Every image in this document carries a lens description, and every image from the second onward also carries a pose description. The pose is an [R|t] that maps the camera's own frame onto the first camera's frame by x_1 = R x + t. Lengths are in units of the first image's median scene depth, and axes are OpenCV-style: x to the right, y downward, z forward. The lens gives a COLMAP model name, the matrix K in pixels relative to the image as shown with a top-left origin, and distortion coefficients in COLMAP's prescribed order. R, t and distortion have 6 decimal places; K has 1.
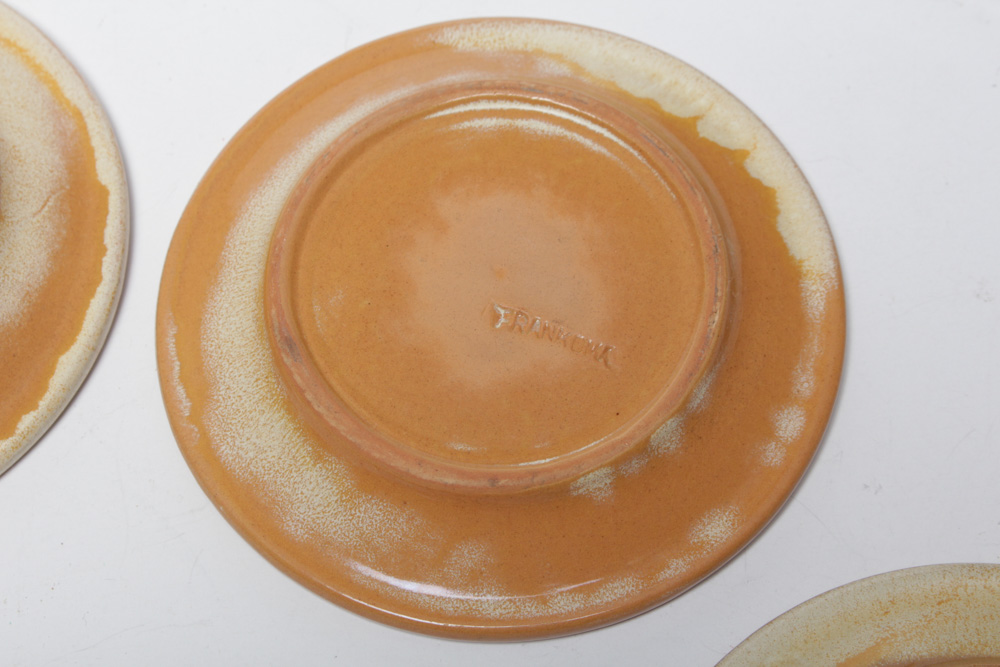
lens RADIAL K [[2260.4, 0, 499.6], [0, 2260.4, 332.2], [0, 0, 1]] dist [0.024788, 0.000000]
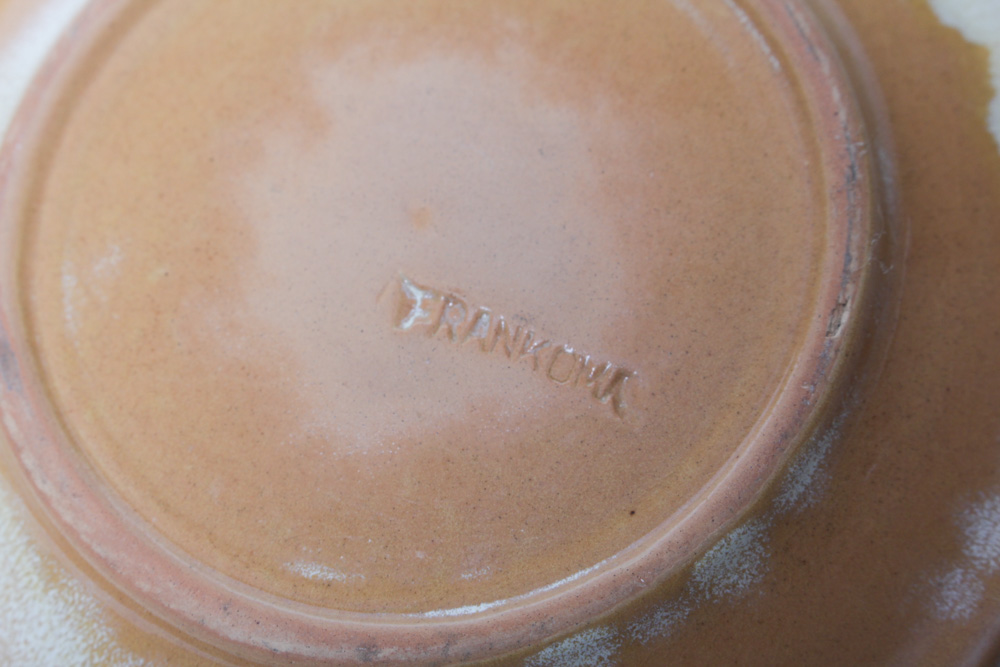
lens RADIAL K [[2260.4, 0, 500.6], [0, 2260.4, 335.7], [0, 0, 1]] dist [0.024788, 0.000000]
pose [[0.990388, 0.018904, -0.137017, 0.089182], [-0.008277, 0.996941, 0.077718, -0.039640], [0.138067, -0.075837, 0.987515, 0.505563]]
